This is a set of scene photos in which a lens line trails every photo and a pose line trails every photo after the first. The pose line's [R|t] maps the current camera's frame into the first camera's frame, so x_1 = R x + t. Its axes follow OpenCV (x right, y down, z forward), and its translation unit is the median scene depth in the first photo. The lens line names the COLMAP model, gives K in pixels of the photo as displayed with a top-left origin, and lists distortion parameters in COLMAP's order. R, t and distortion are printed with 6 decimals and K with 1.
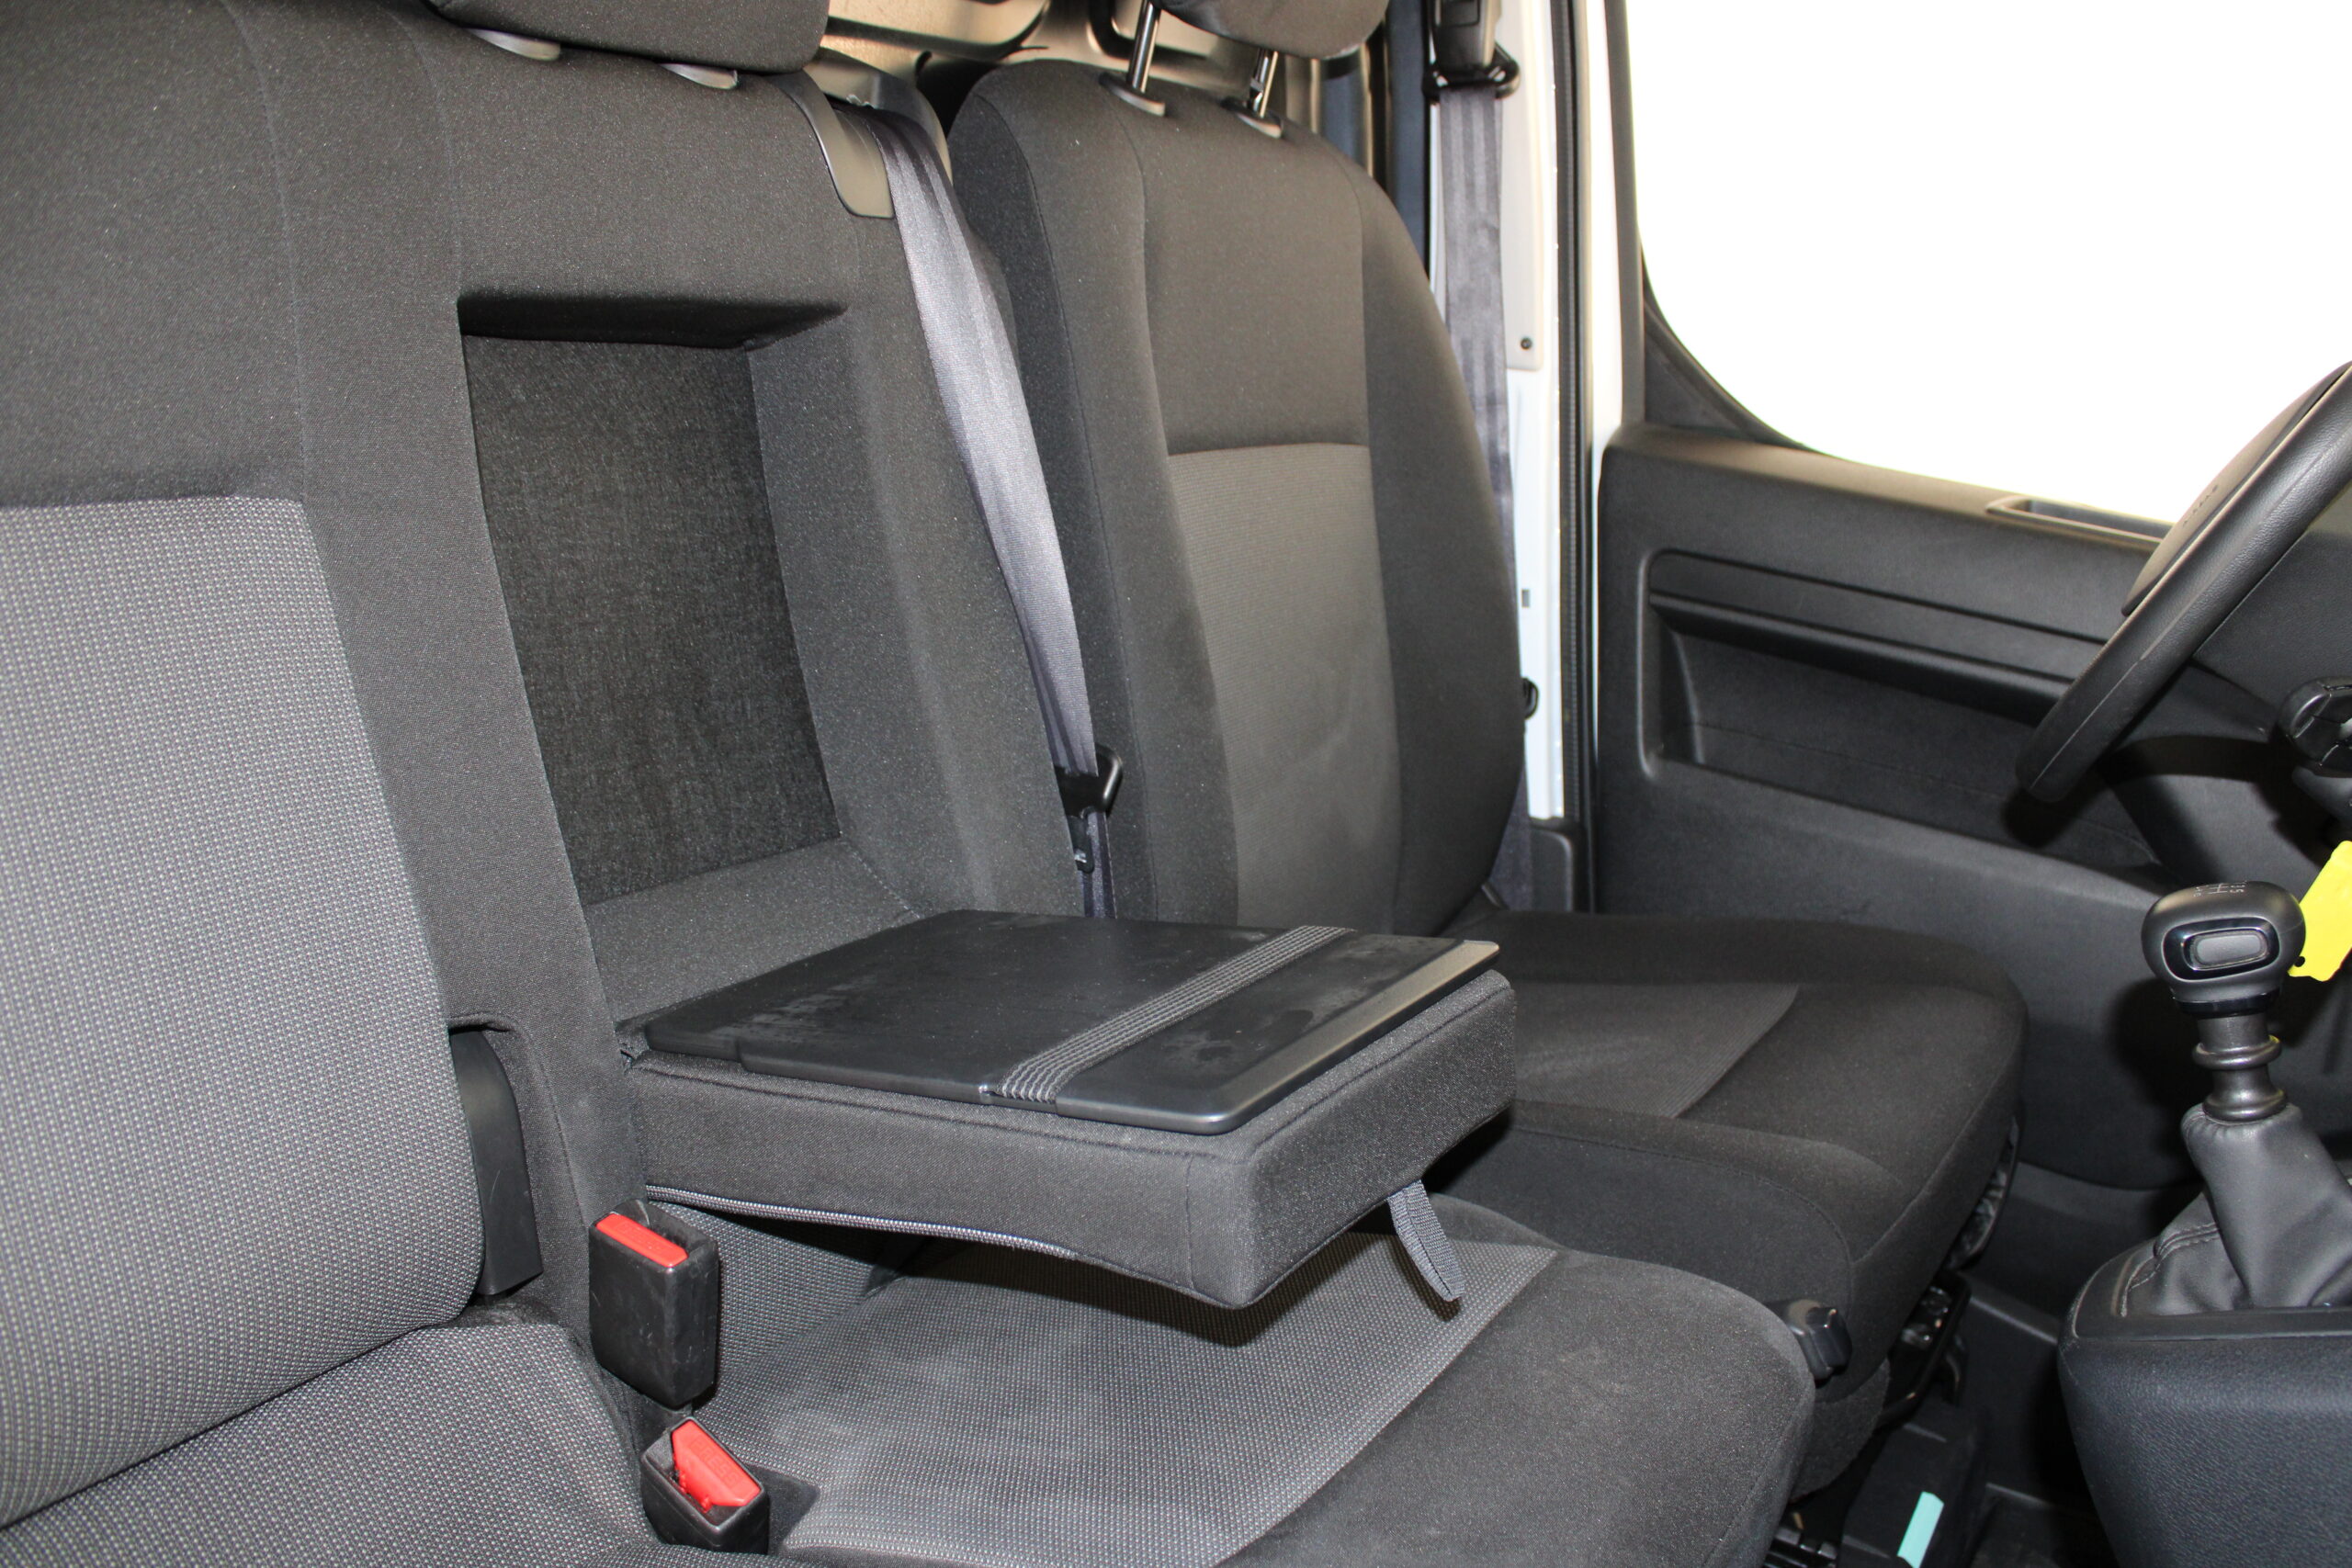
lens RADIAL K [[1986.1, 0, 1217.5], [0, 1986.1, 813.6], [0, 0, 1]] dist [-0.162215, 0.171702]
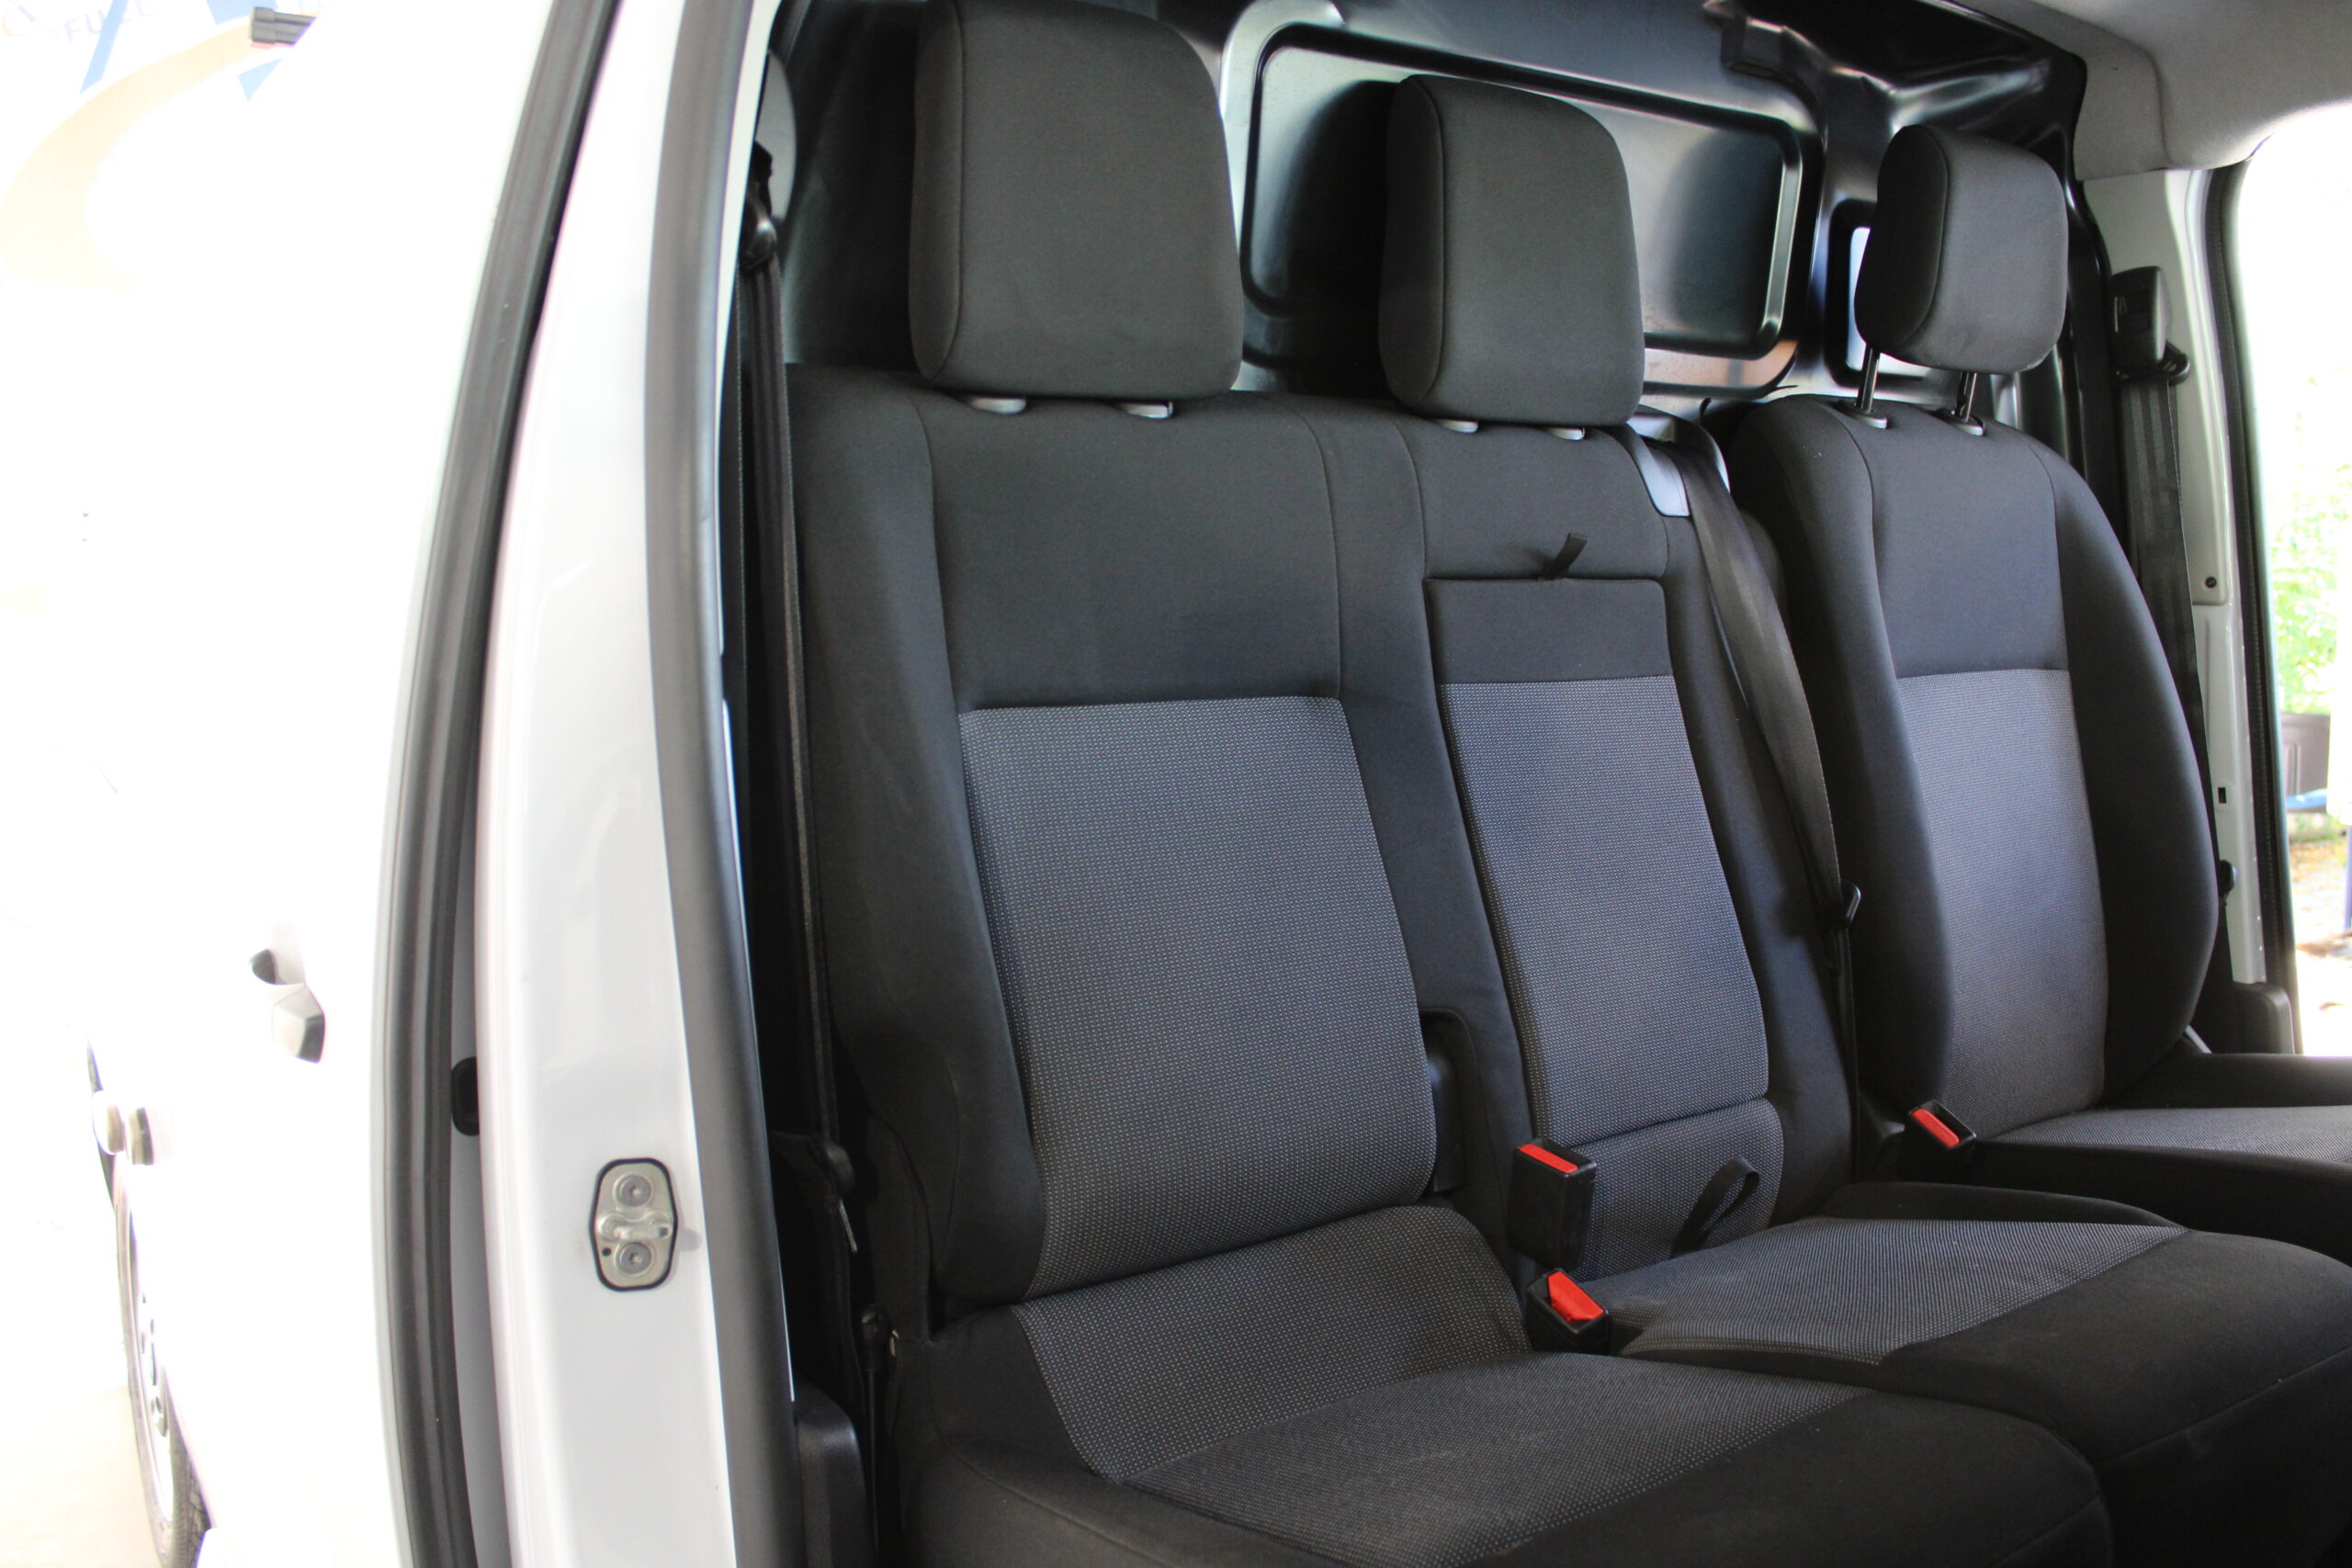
lens RADIAL K [[1986.1, 0, 1217.5], [0, 1986.1, 813.6], [0, 0, 1]] dist [-0.162215, 0.171702]
pose [[0.925280, -0.025216, -0.378446, 0.045788], [-0.030903, 0.989458, -0.141485, 0.106569], [0.378024, 0.142609, 0.914746, -0.355177]]
